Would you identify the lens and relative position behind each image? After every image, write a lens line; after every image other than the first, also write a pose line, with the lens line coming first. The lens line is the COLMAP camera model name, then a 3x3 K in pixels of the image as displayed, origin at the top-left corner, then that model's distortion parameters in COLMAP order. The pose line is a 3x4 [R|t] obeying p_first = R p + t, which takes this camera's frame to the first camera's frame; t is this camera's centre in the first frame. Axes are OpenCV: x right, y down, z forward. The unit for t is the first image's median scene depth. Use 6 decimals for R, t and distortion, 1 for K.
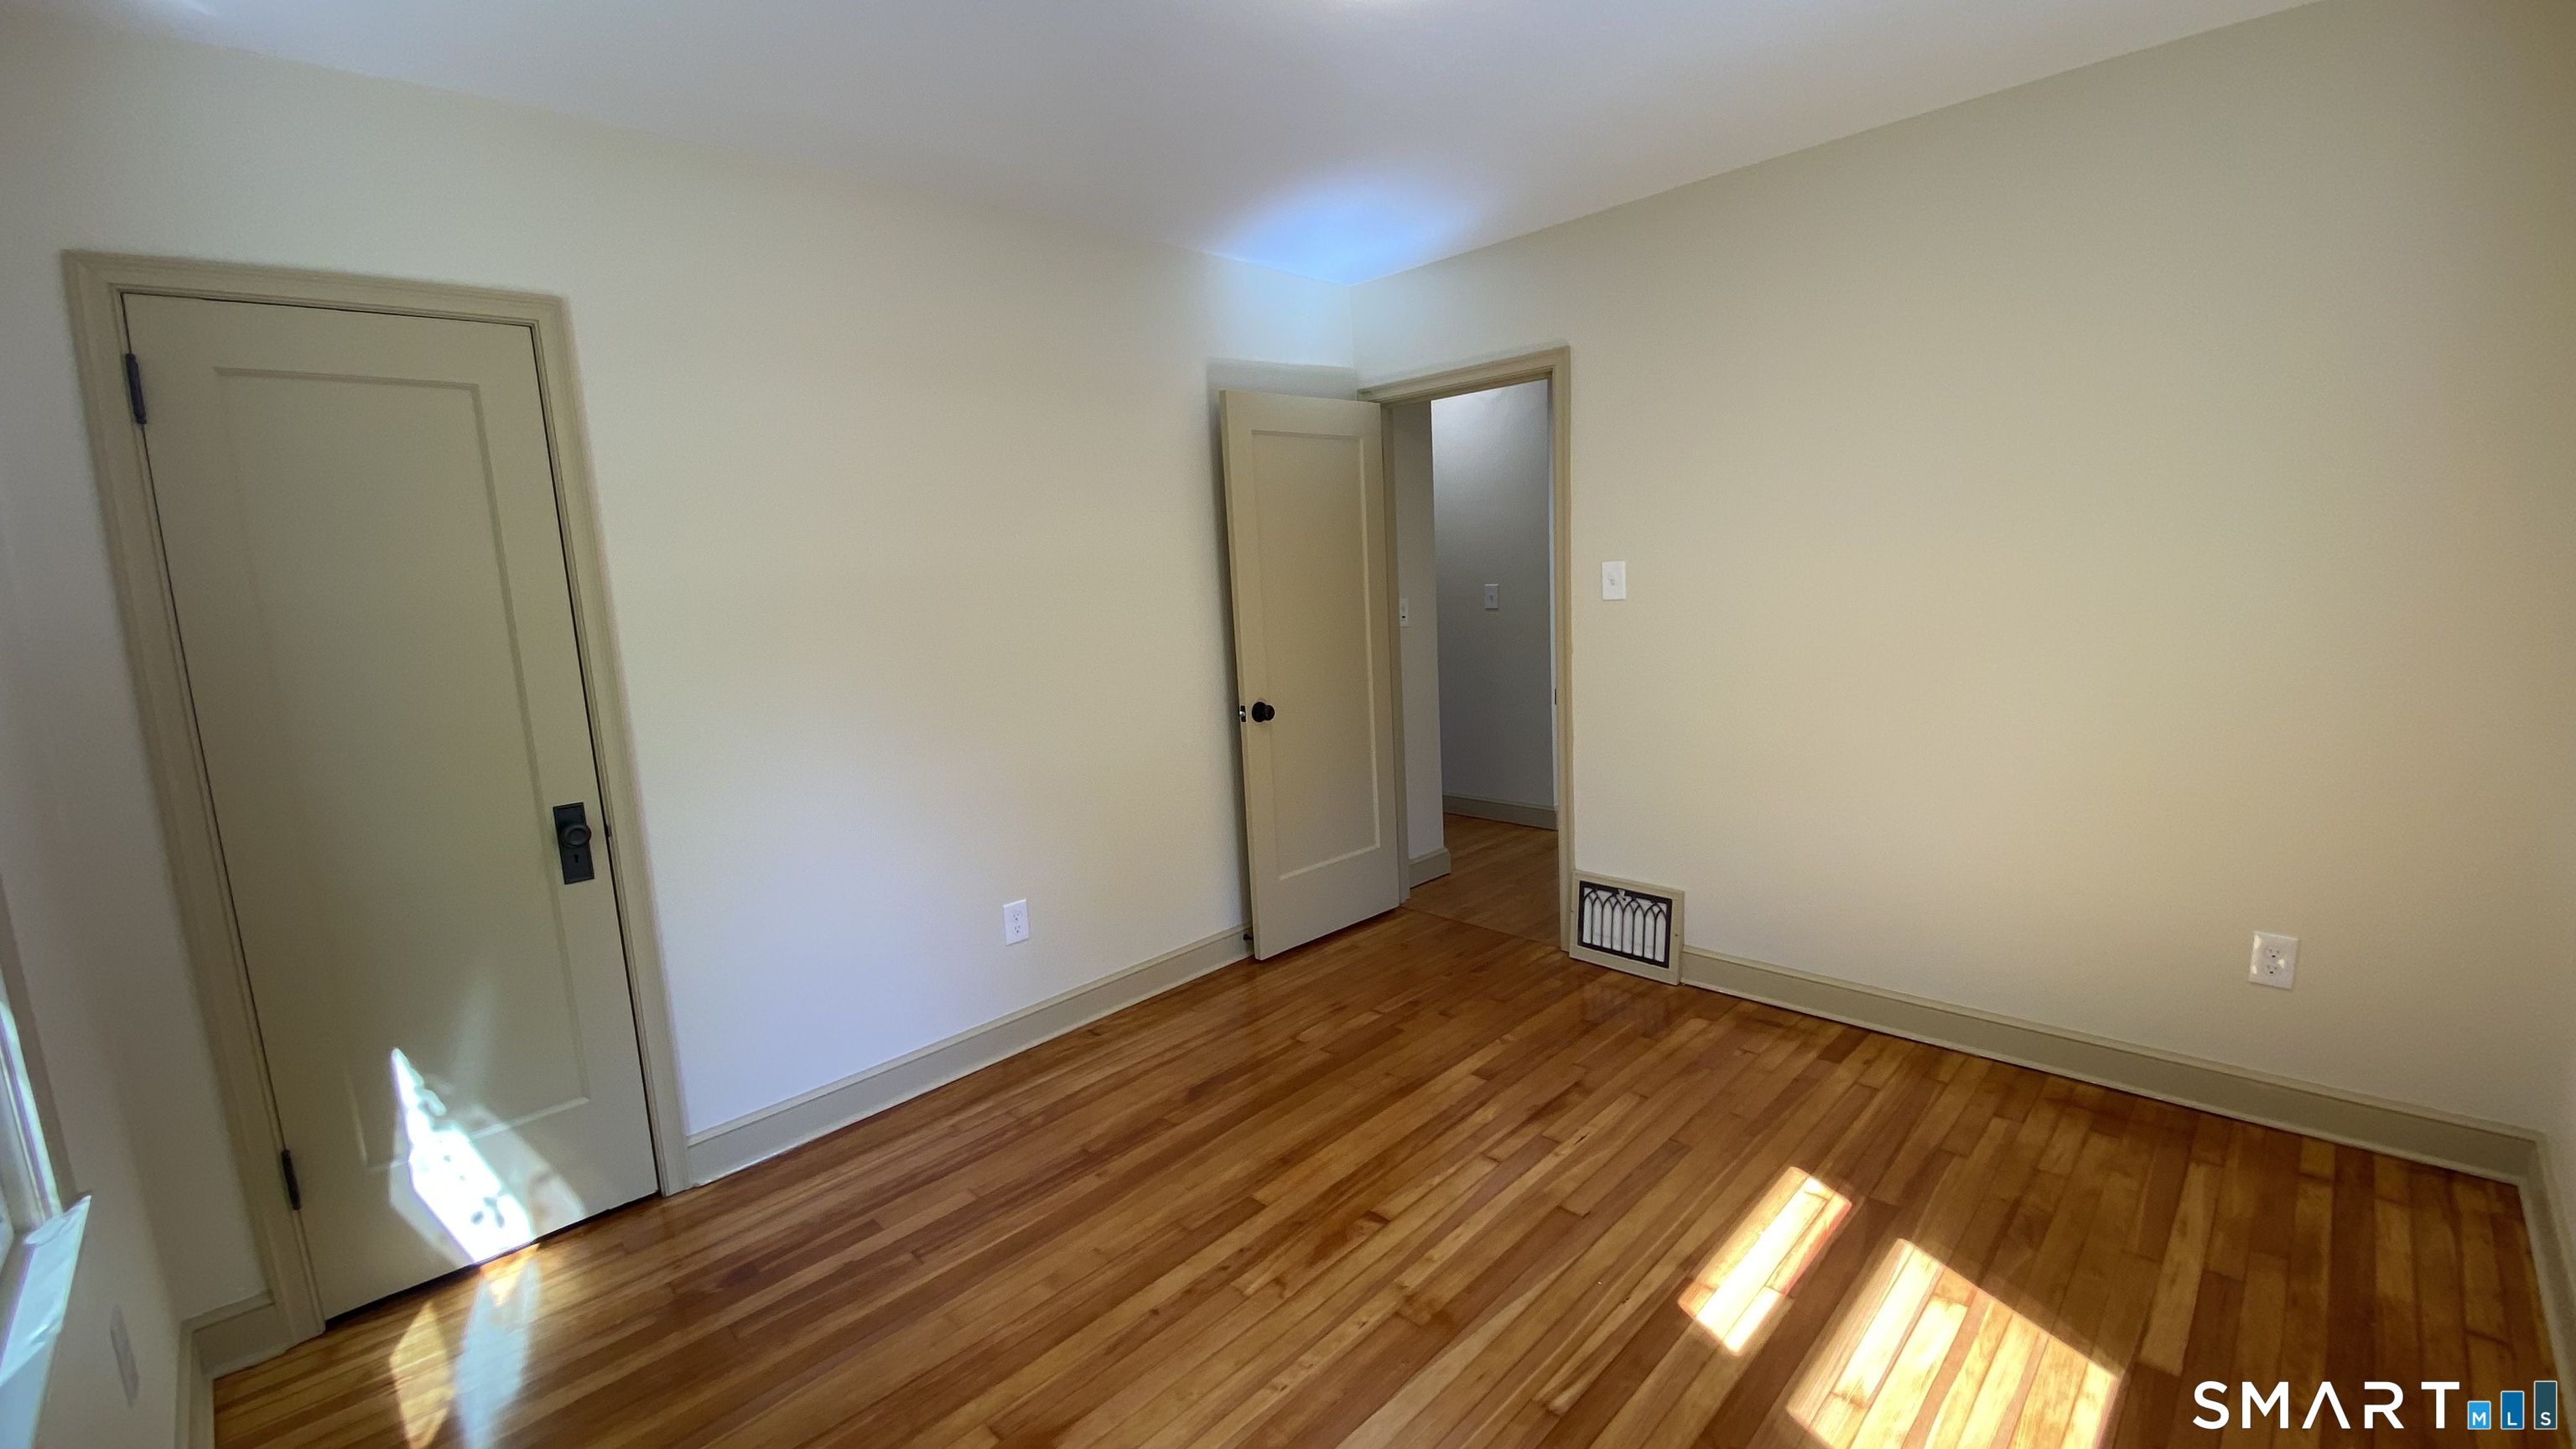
lens RADIAL K [[1045.8, 0, 1288.0], [0, 1045.8, 724.5], [0, 0, 1]] dist [0.068444, -0.052559]
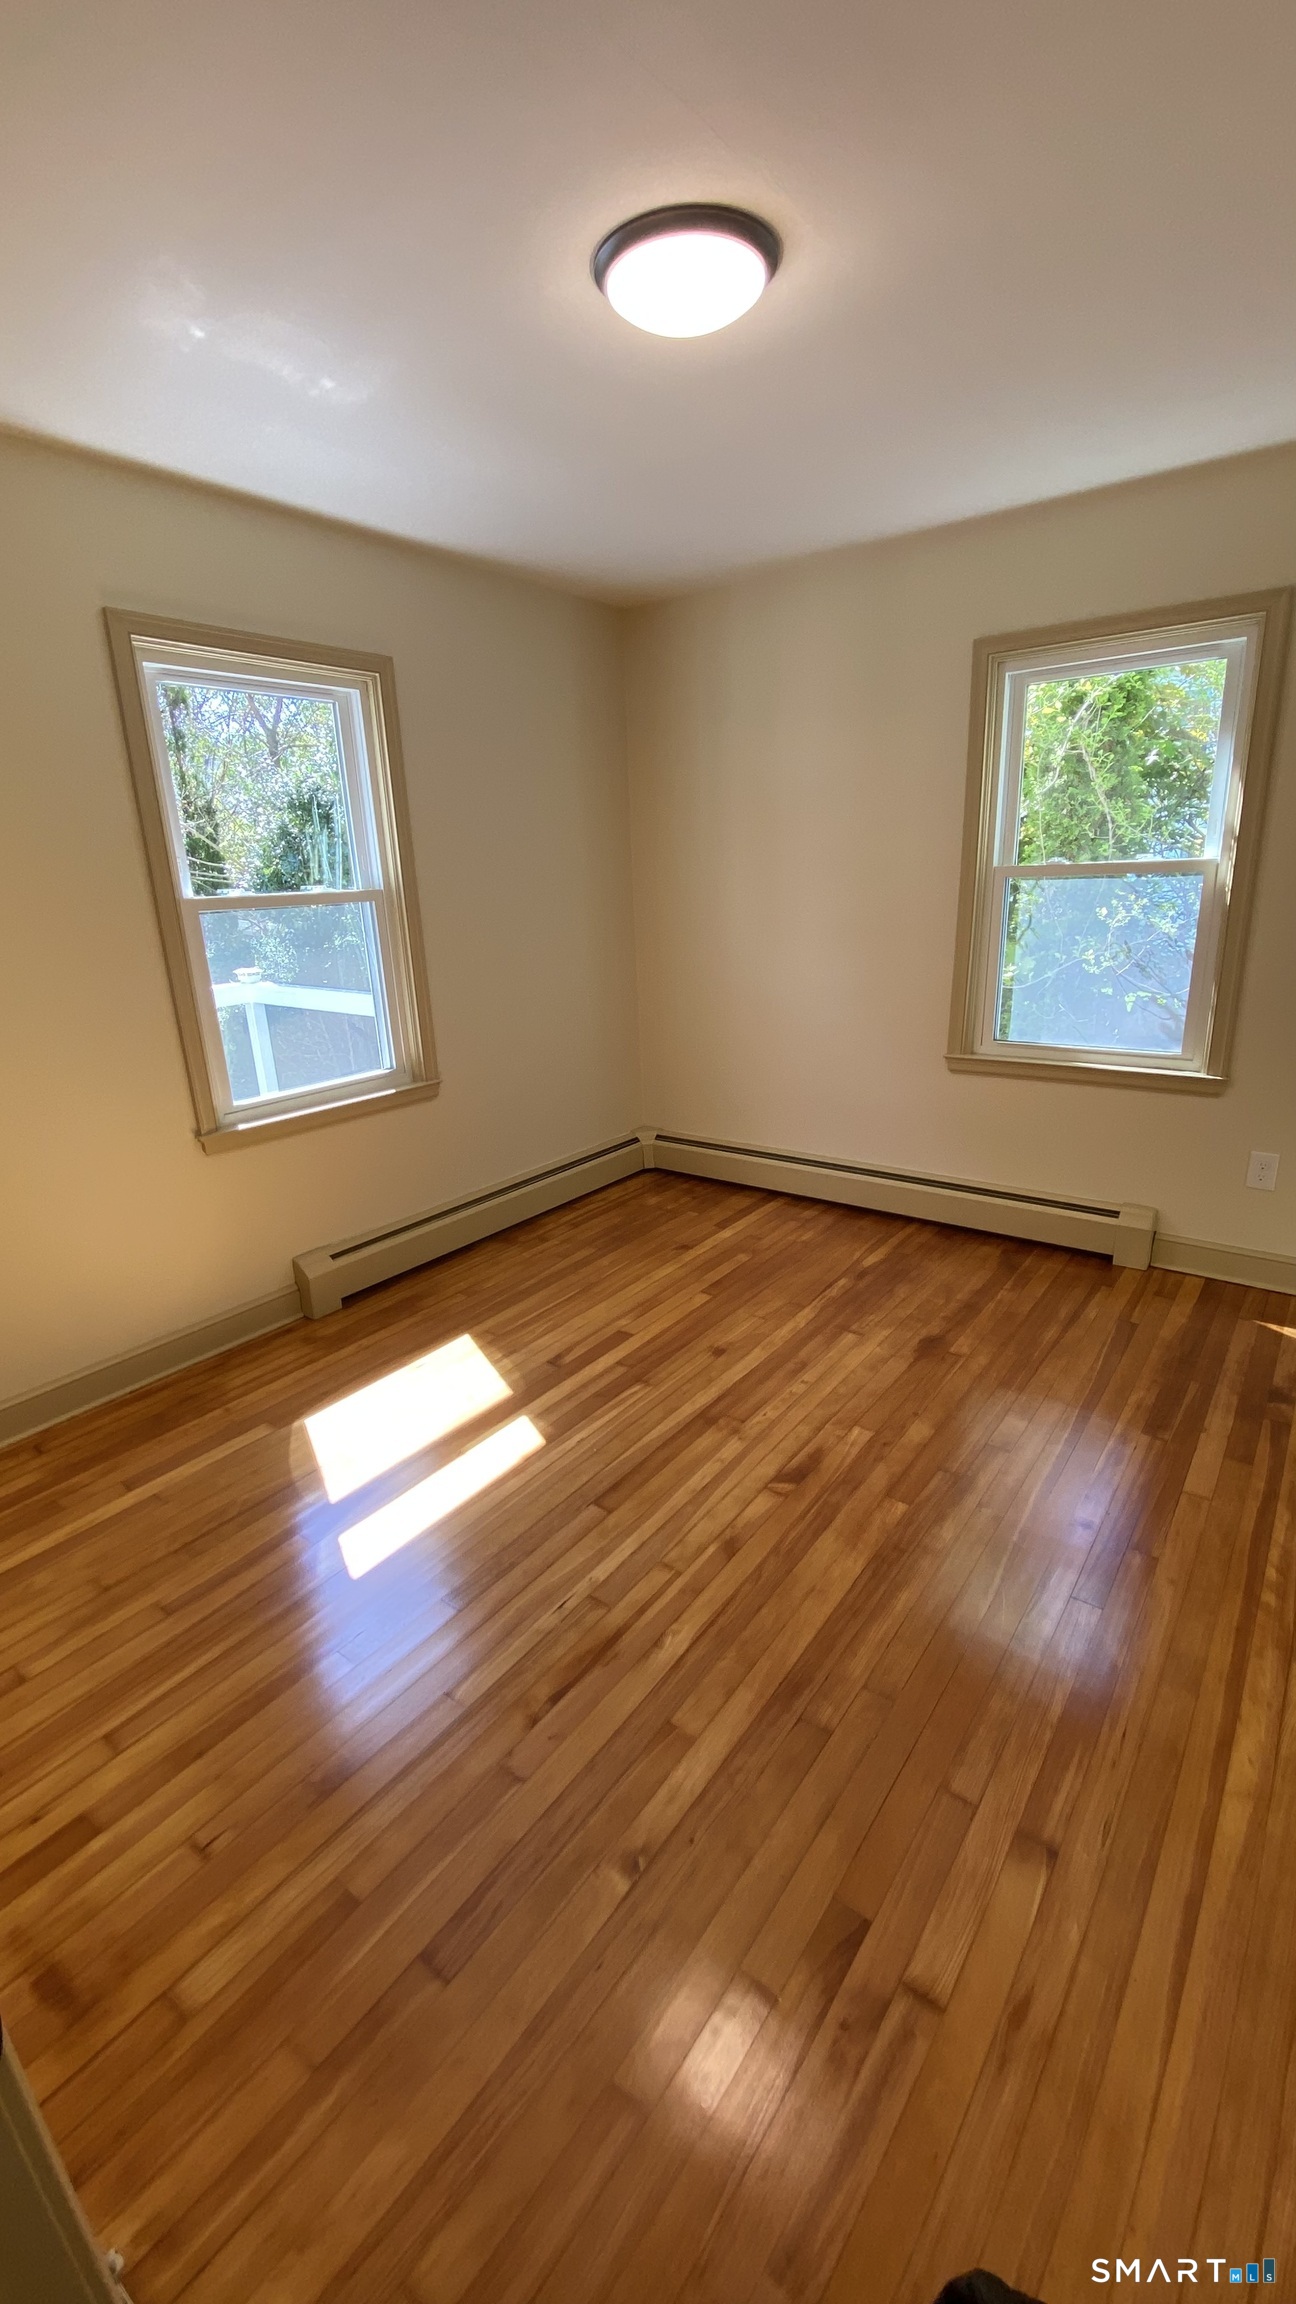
lens RADIAL K [[935.4, 0, 648.0], [0, 935.4, 1152.0], [0, 0, 1]] dist [0.068444, -0.052559]
pose [[-0.987157, 0.124578, -0.100004, 0.273080], [0.069382, 0.898214, 0.434049, -0.281717], [0.143897, 0.421536, -0.895322, 1.738239]]
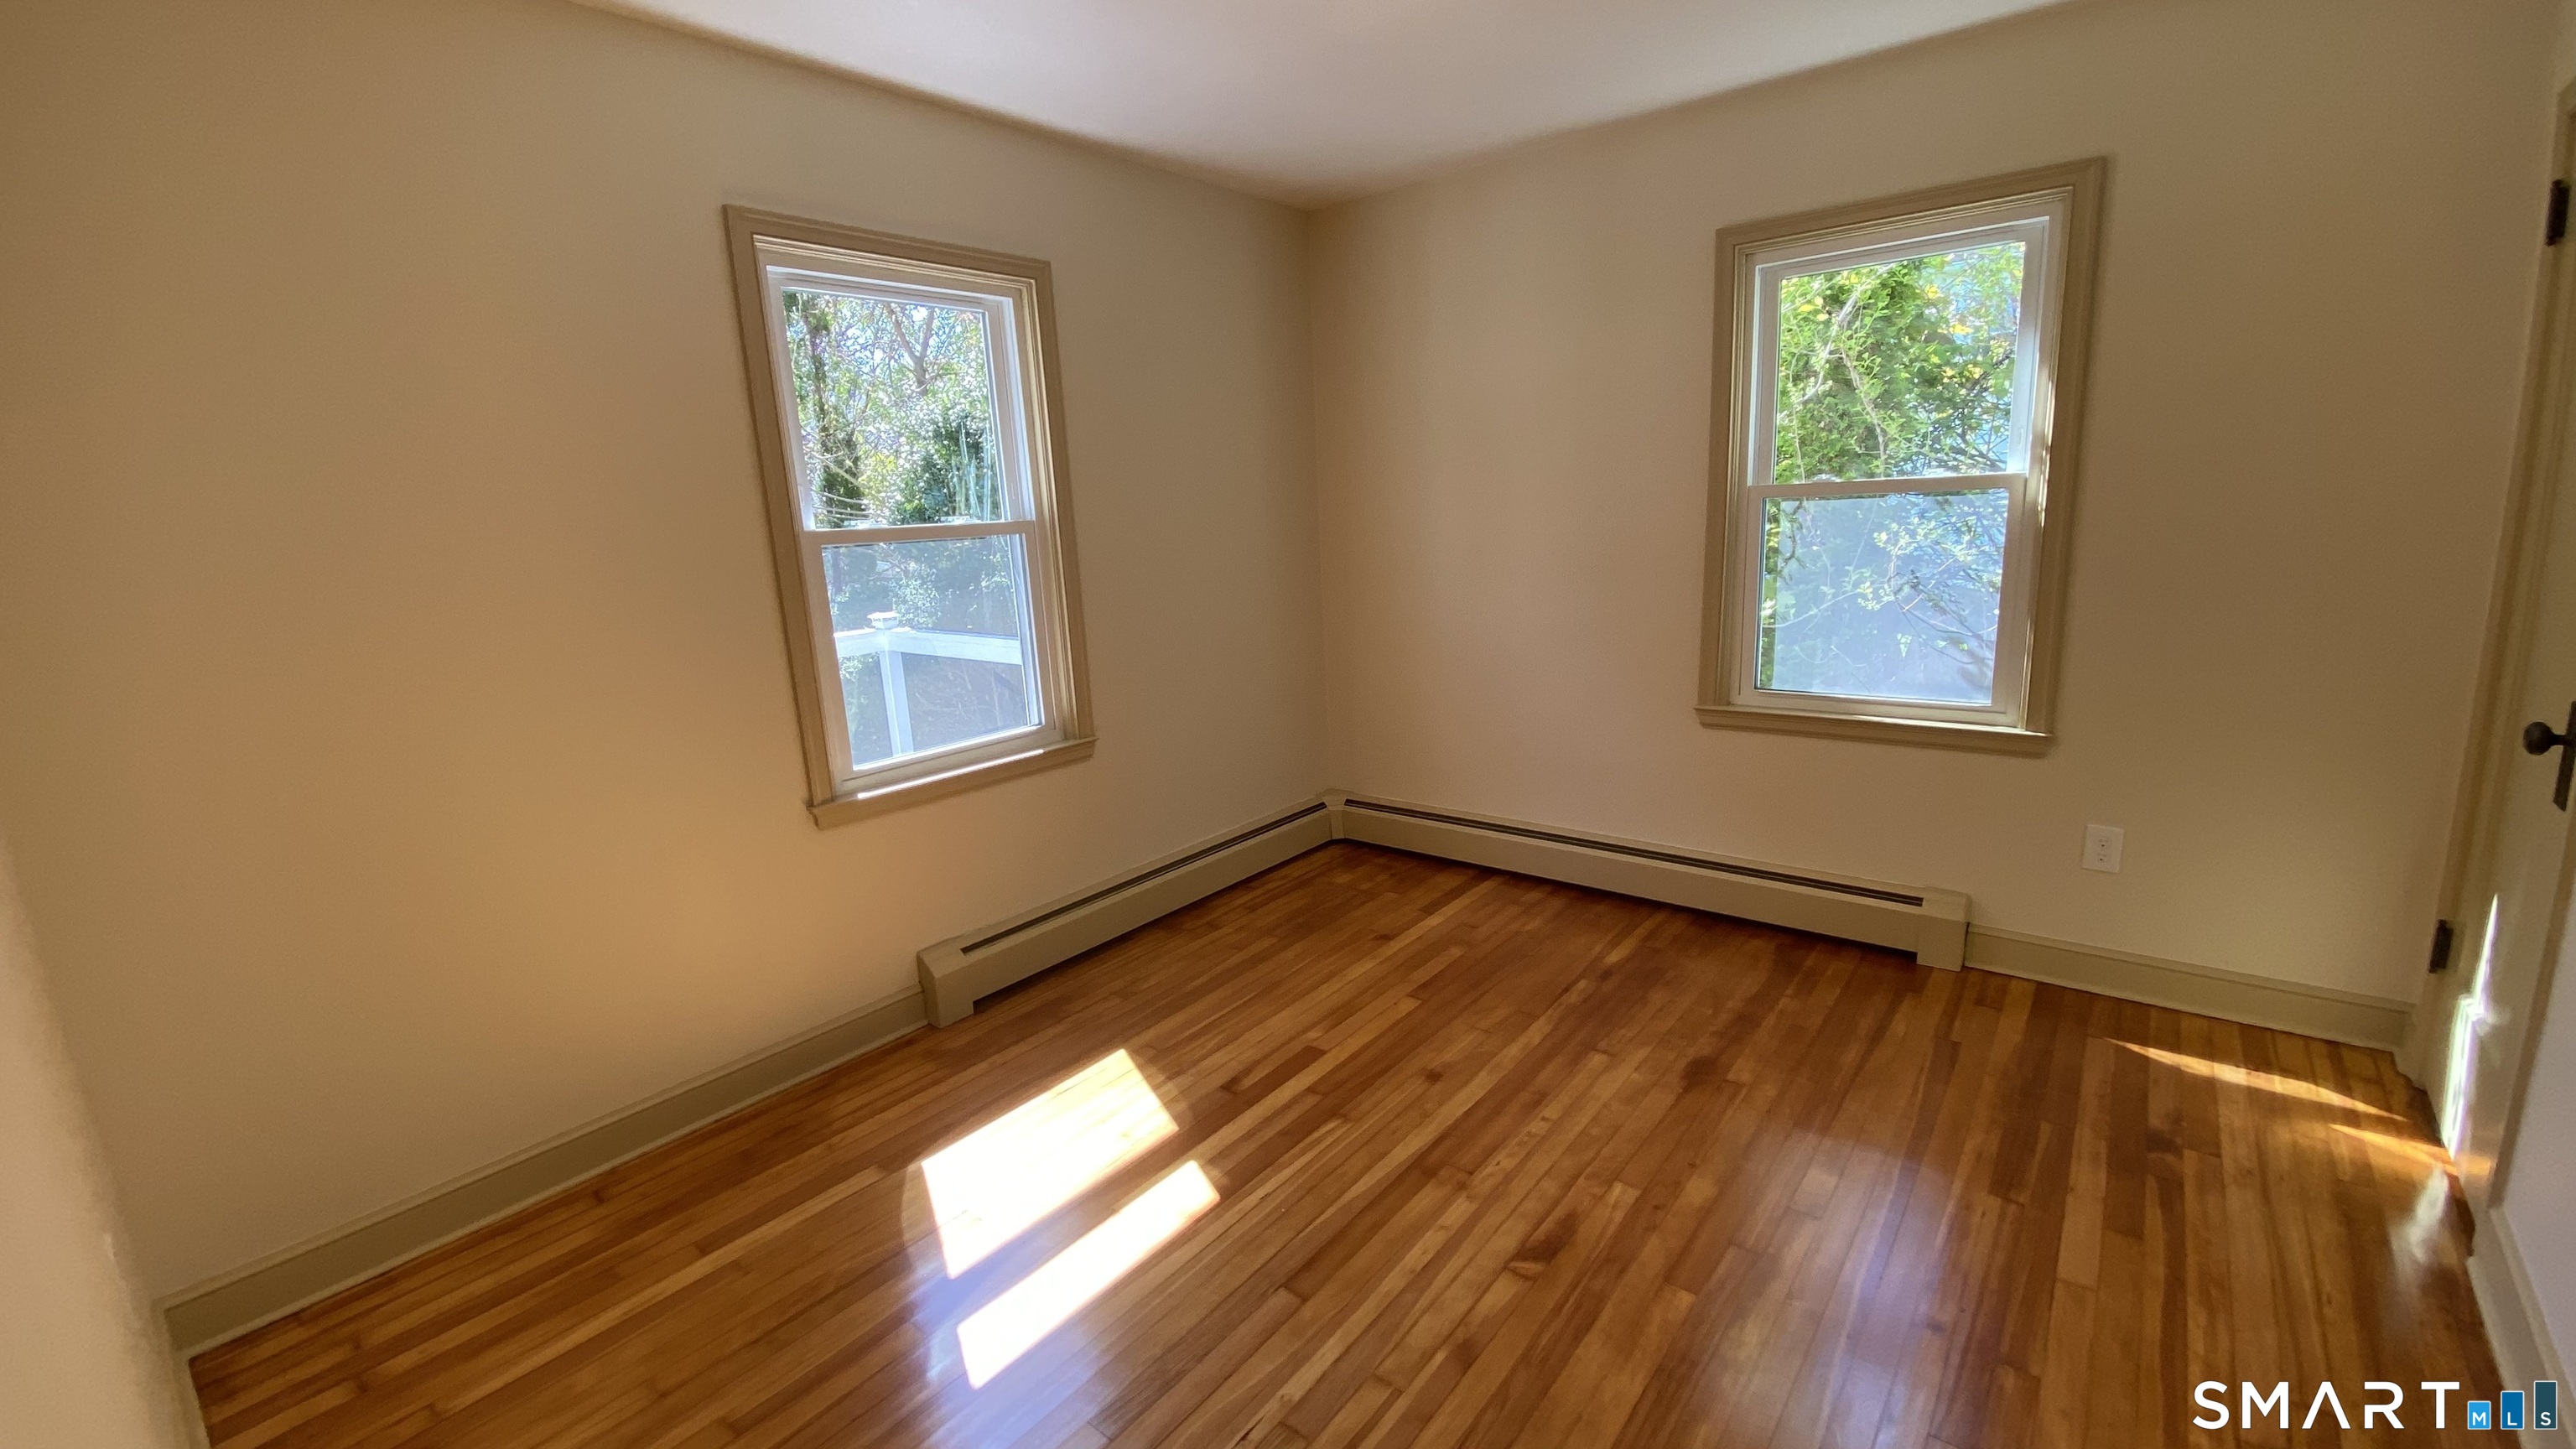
lens RADIAL K [[1045.8, 0, 1288.0], [0, 1045.8, 724.5], [0, 0, 1]] dist [0.068444, -0.052559]
pose [[-0.989984, 0.119363, -0.075389, 0.282942], [0.085341, 0.931363, 0.353949, -0.255922], [0.112463, 0.343970, -0.932221, 1.648983]]
